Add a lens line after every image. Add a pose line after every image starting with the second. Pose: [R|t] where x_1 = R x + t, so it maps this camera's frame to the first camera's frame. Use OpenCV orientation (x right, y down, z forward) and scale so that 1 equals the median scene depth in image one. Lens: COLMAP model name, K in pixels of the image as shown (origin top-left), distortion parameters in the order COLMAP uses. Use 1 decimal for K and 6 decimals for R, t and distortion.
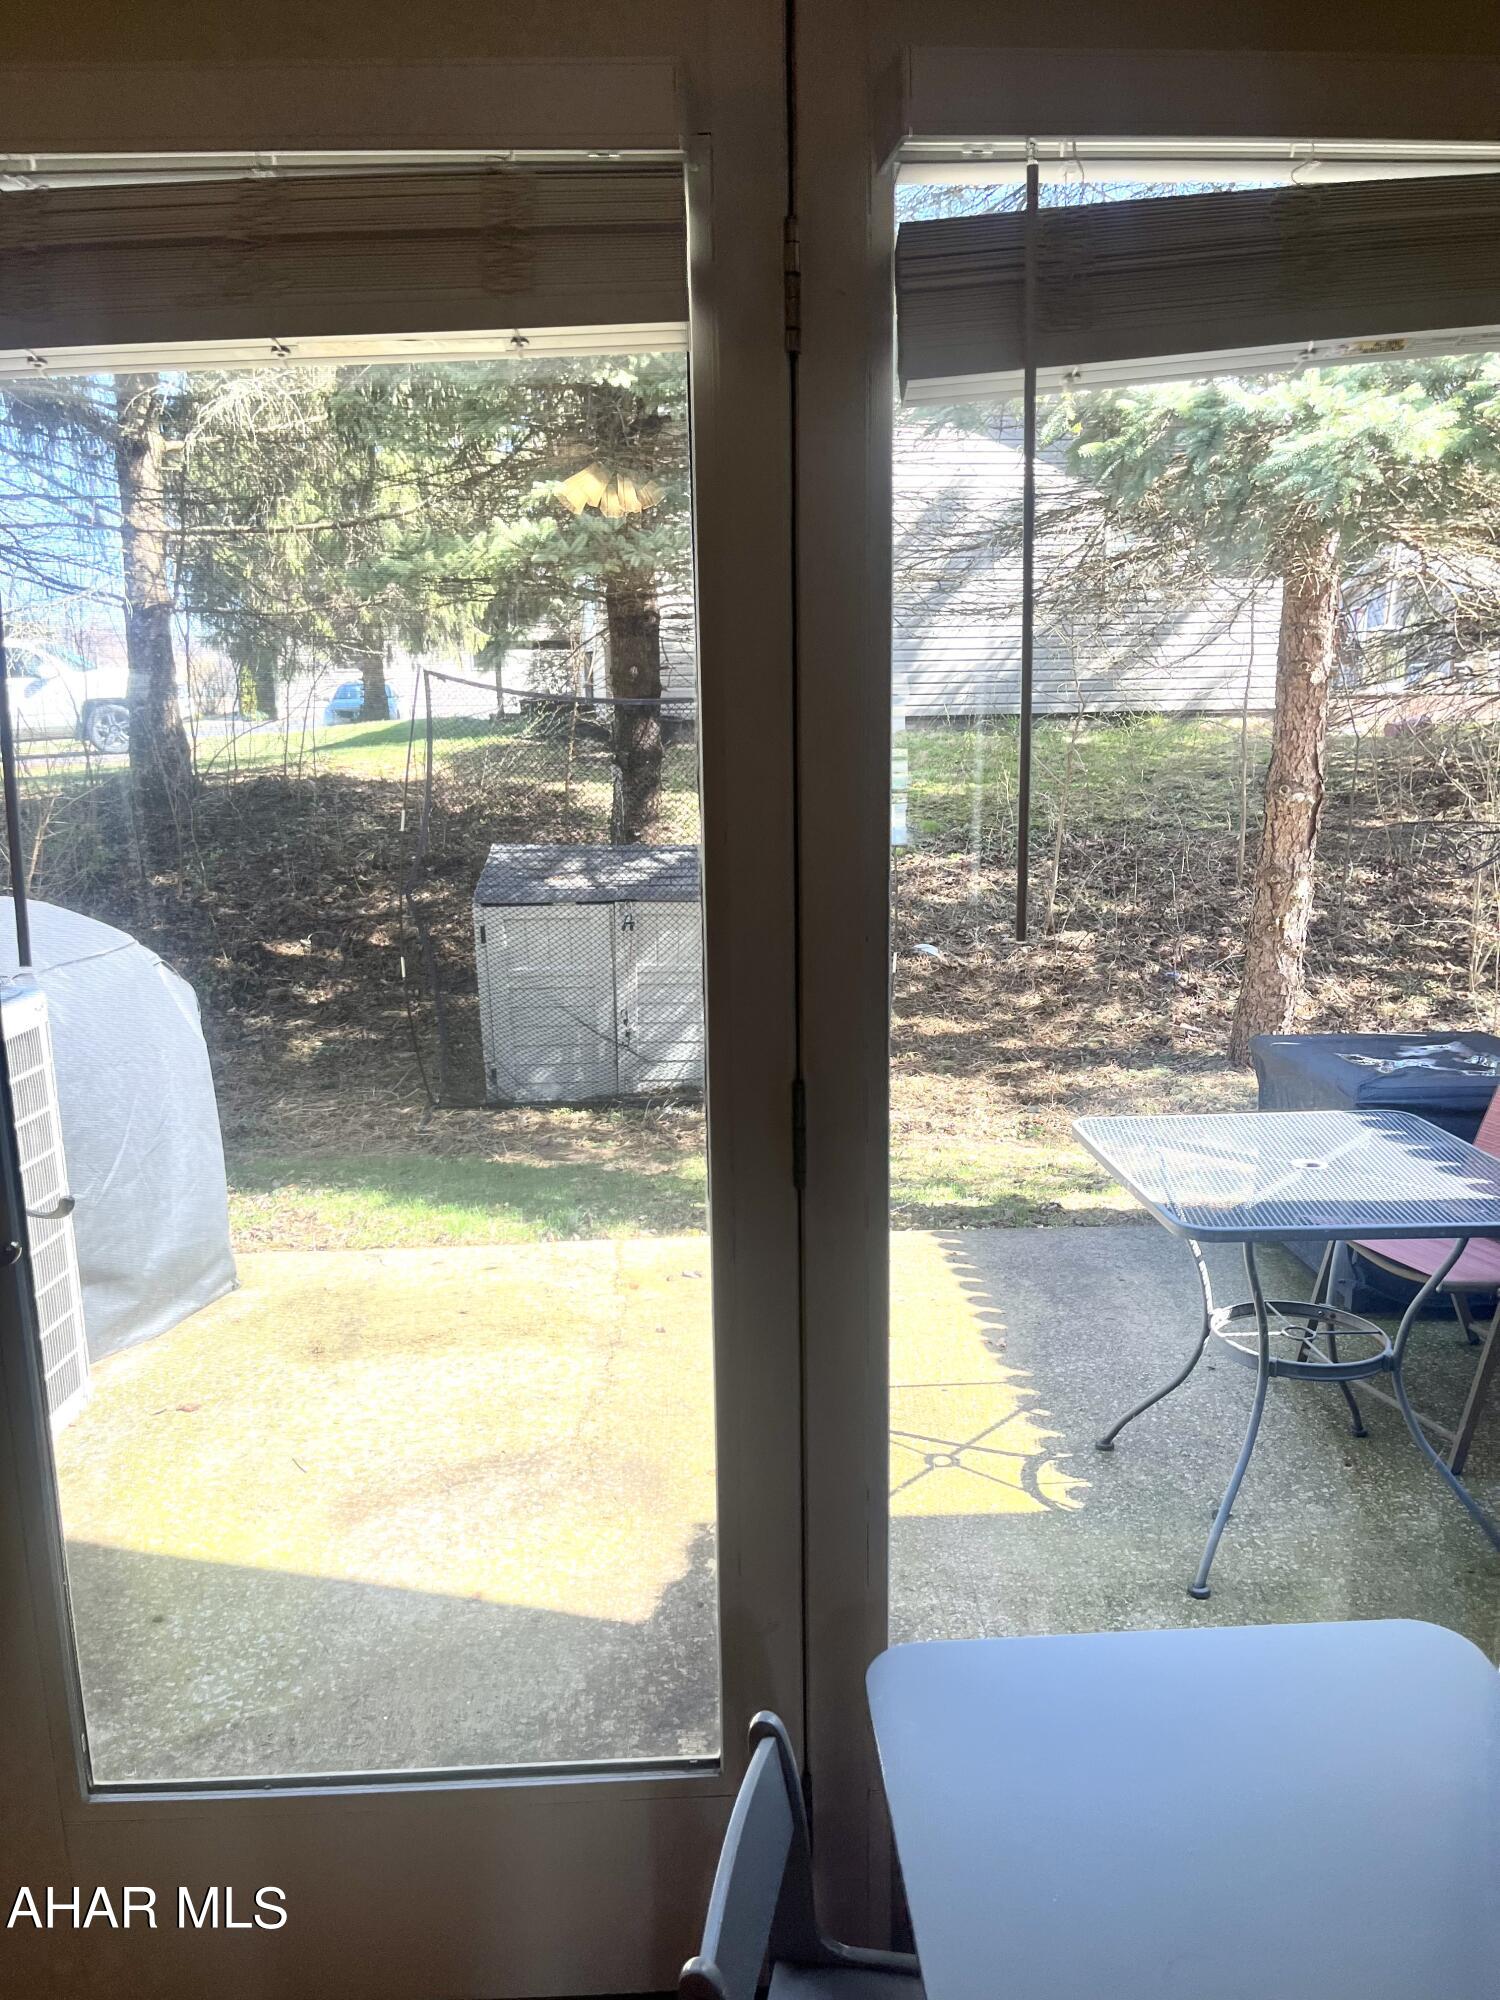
lens RADIAL K [[1508.5, 0, 765.1], [0, 1508.5, 995.2], [0, 0, 1]] dist [0.069830, -0.089163]
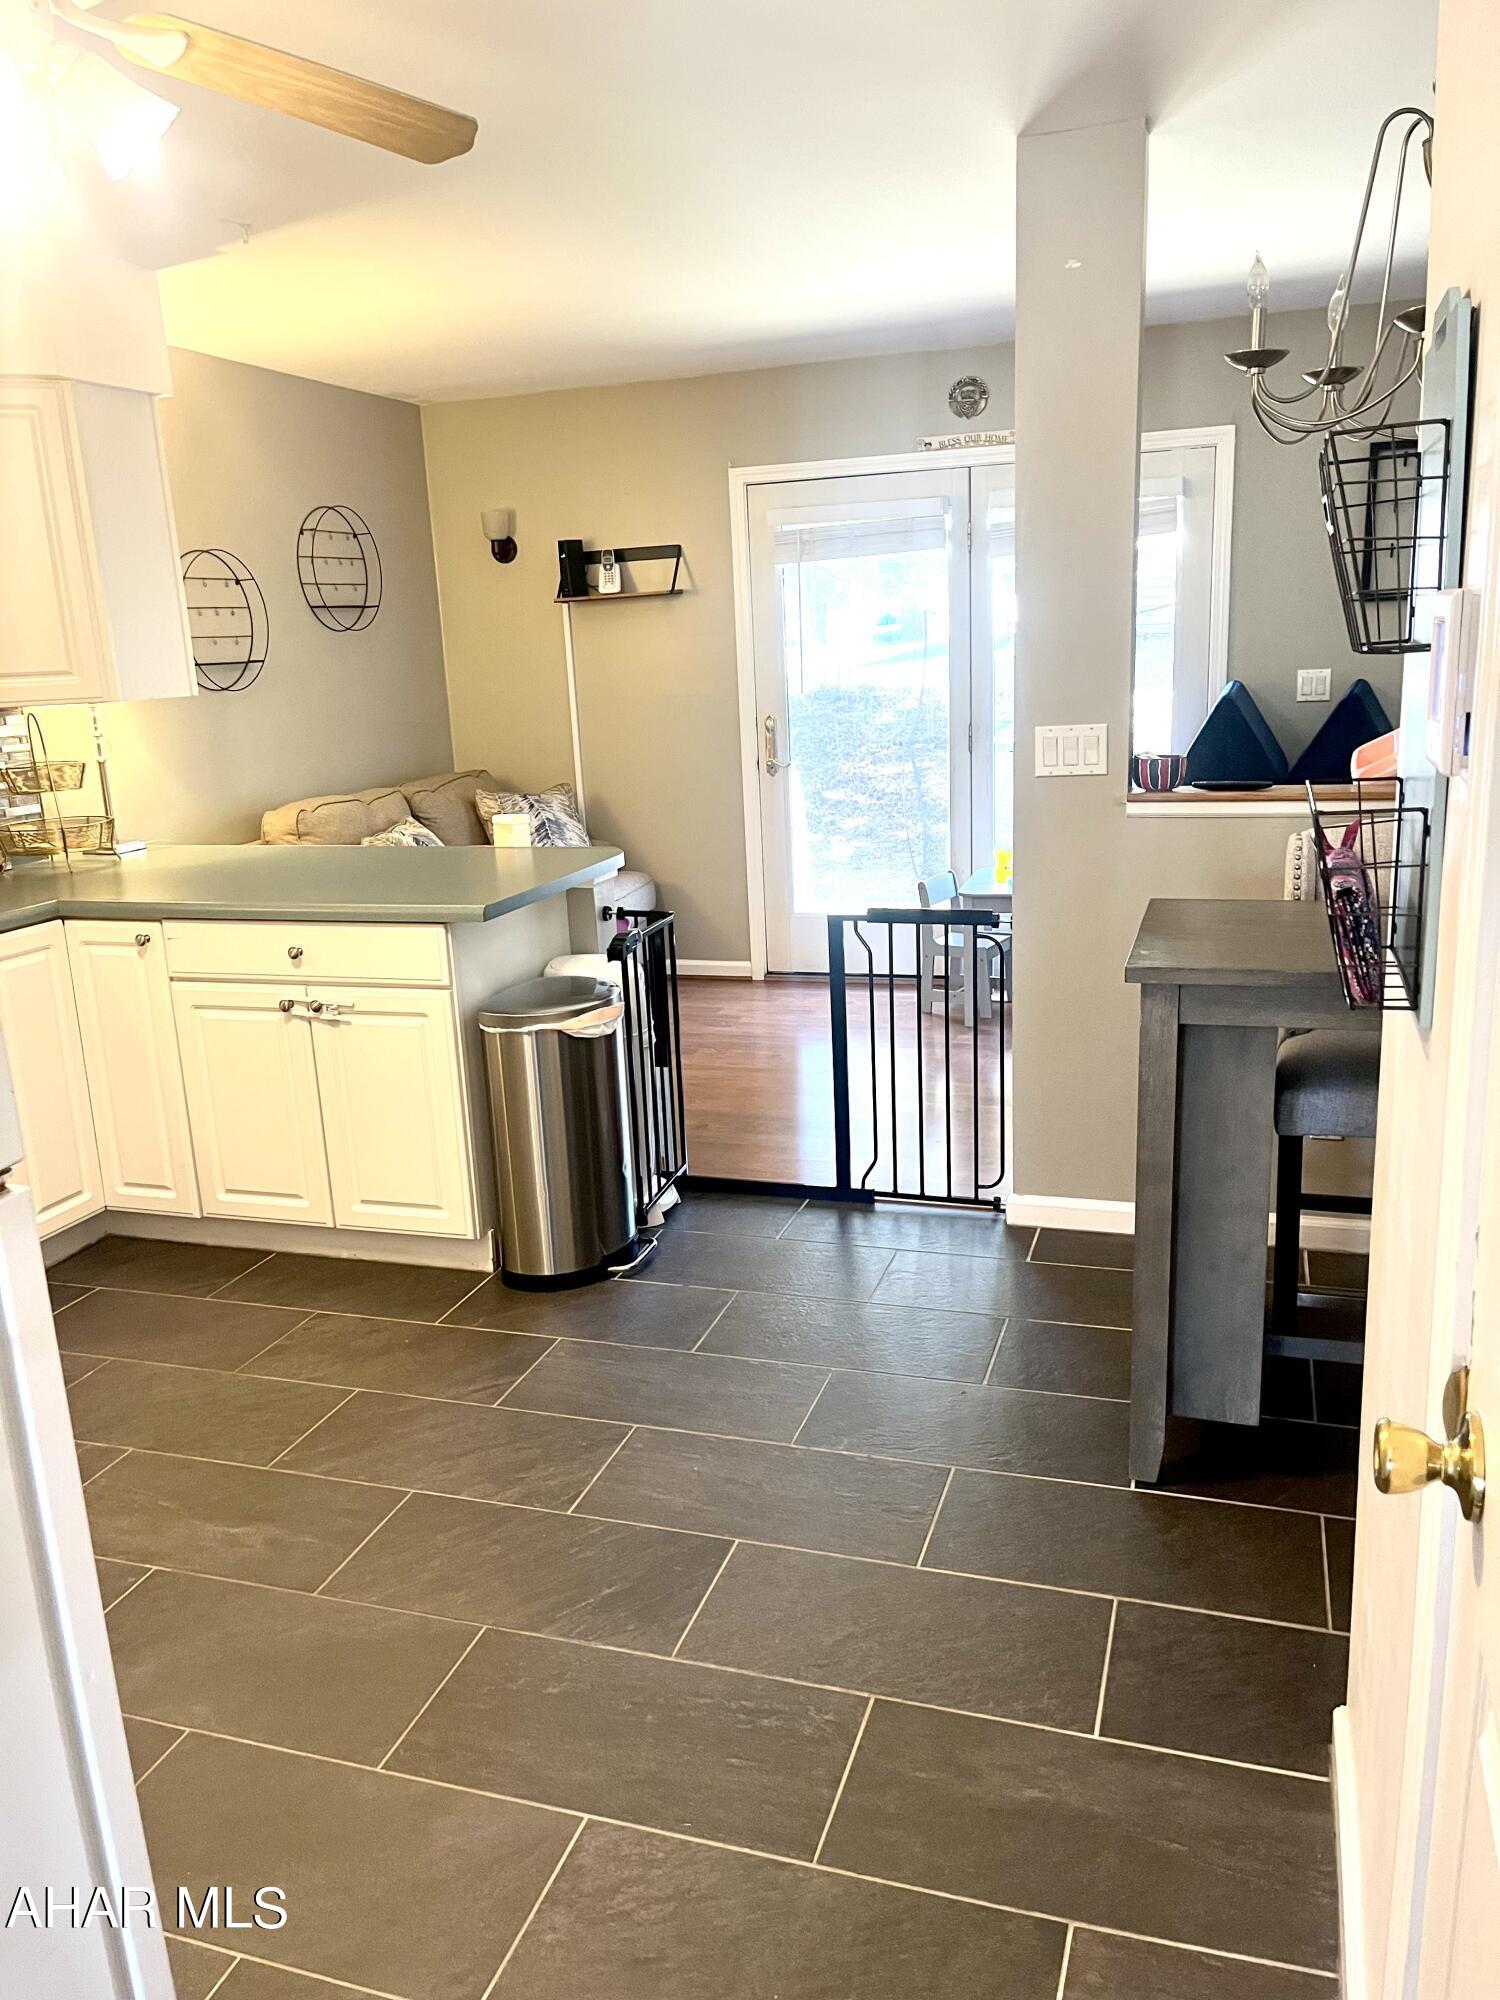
lens RADIAL K [[1508.5, 0, 739.7], [0, 1508.5, 1013.0], [0, 0, 1]] dist [0.069830, -0.089163]
pose [[0.935433, 0.062039, -0.348018, 0.140225], [-0.040672, 0.996830, 0.068375, 0.088693], [0.351157, -0.049806, 0.934991, -0.473958]]
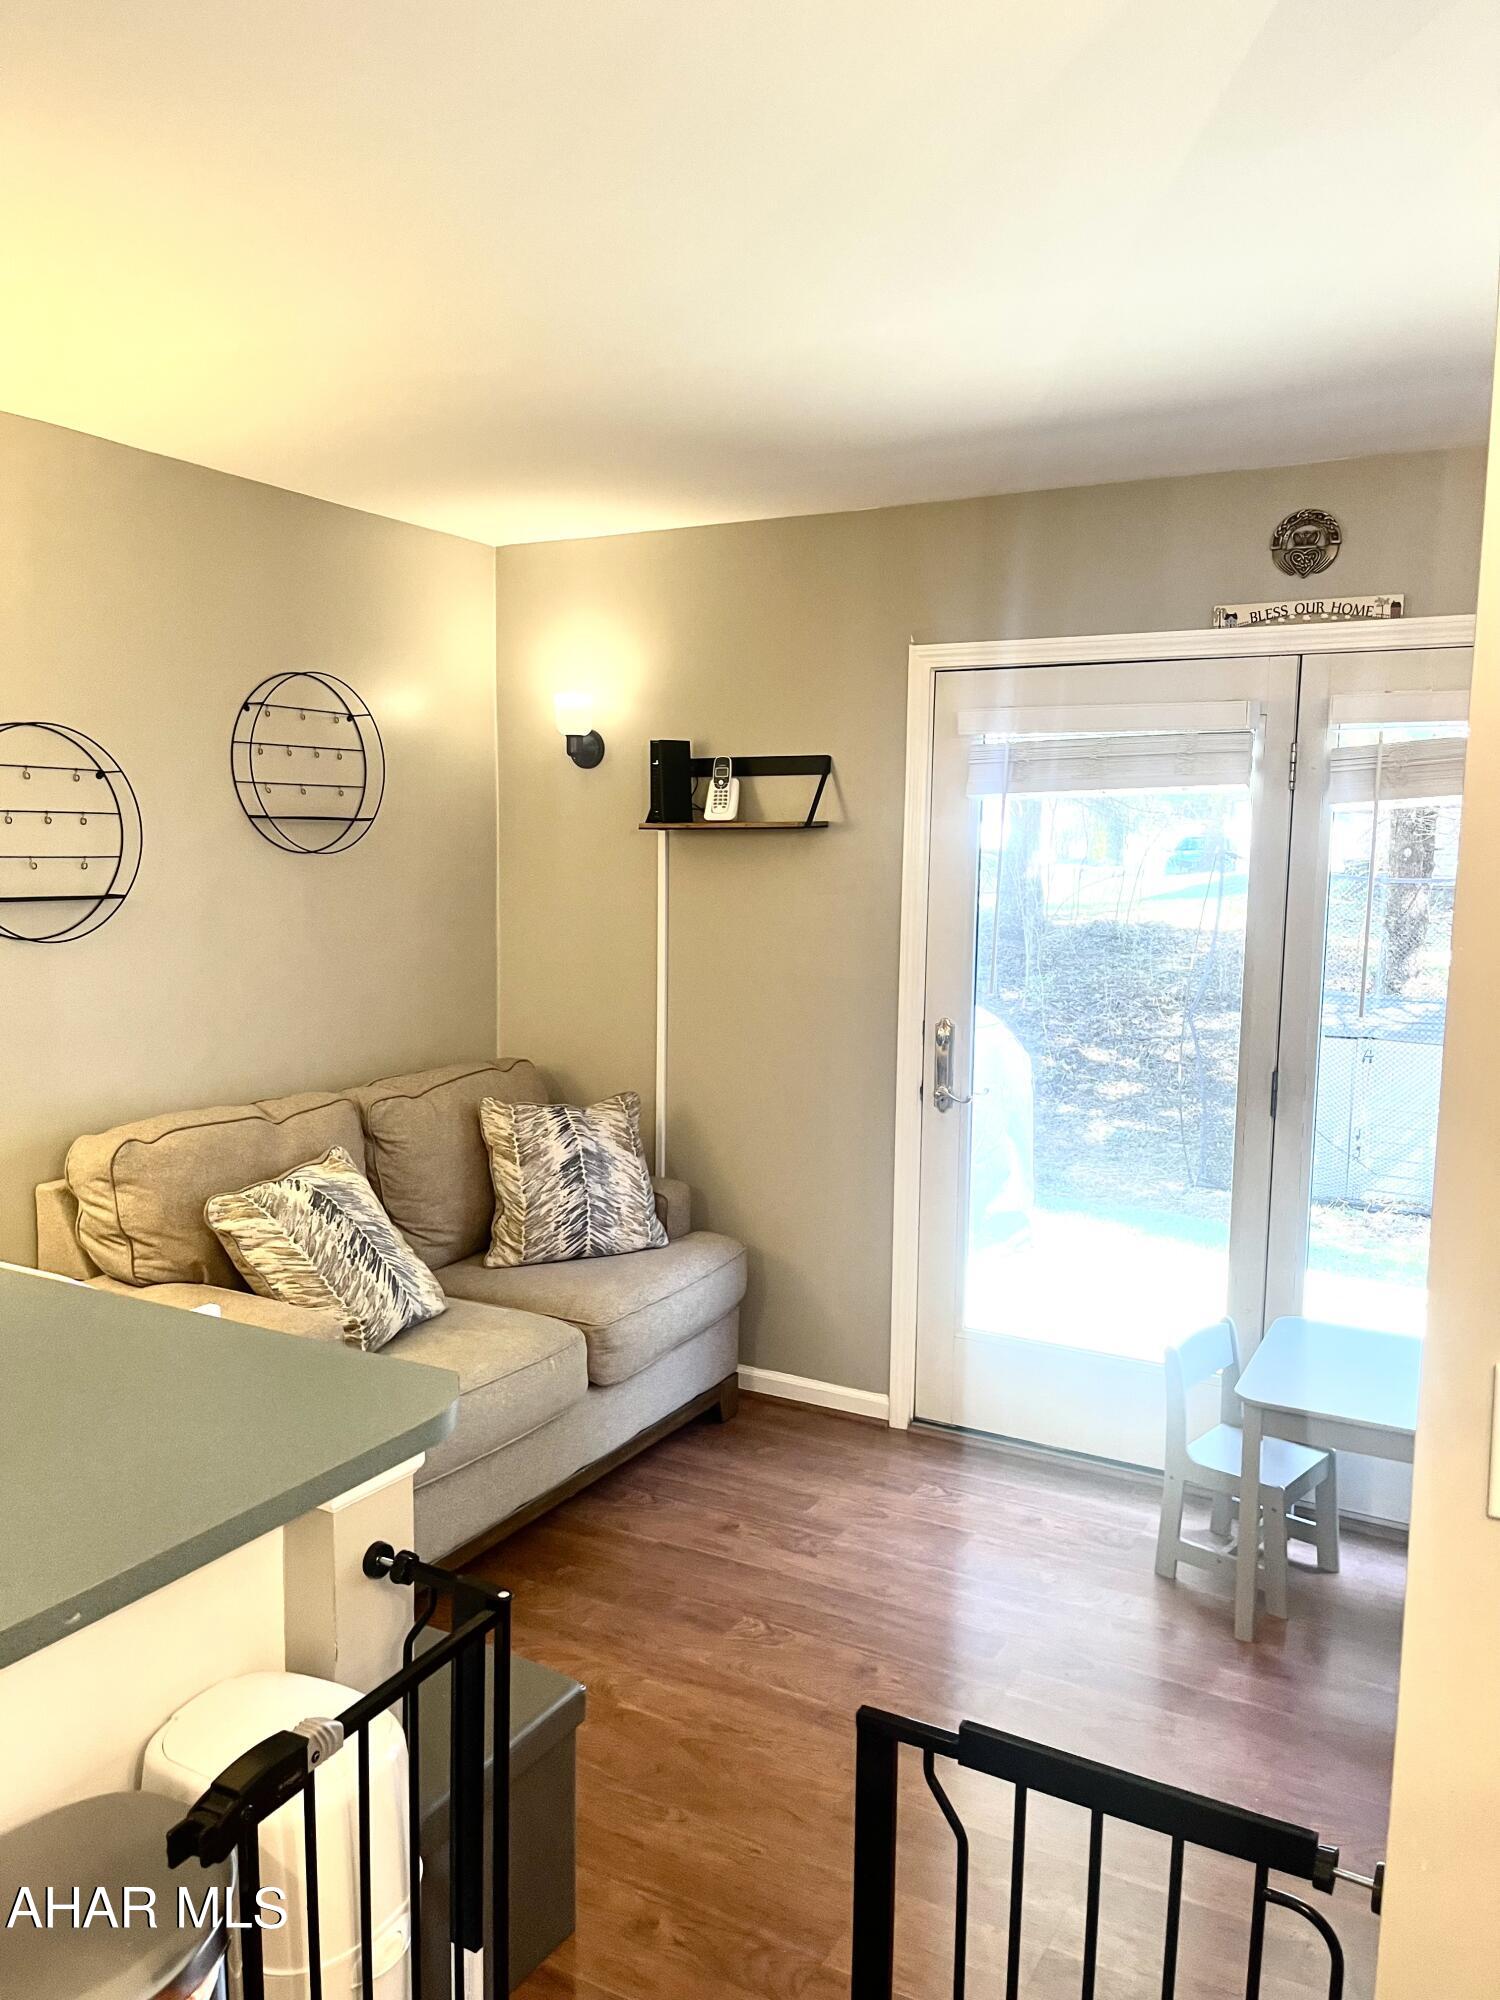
lens RADIAL K [[1508.5, 0, 750.2], [0, 1508.5, 1000.0], [0, 0, 1]] dist [0.069830, -0.089163]
pose [[0.853050, 0.088412, -0.514285, 0.084769], [-0.134083, 0.989590, -0.052282, 0.028678], [0.504309, 0.113556, 0.856024, -0.237417]]
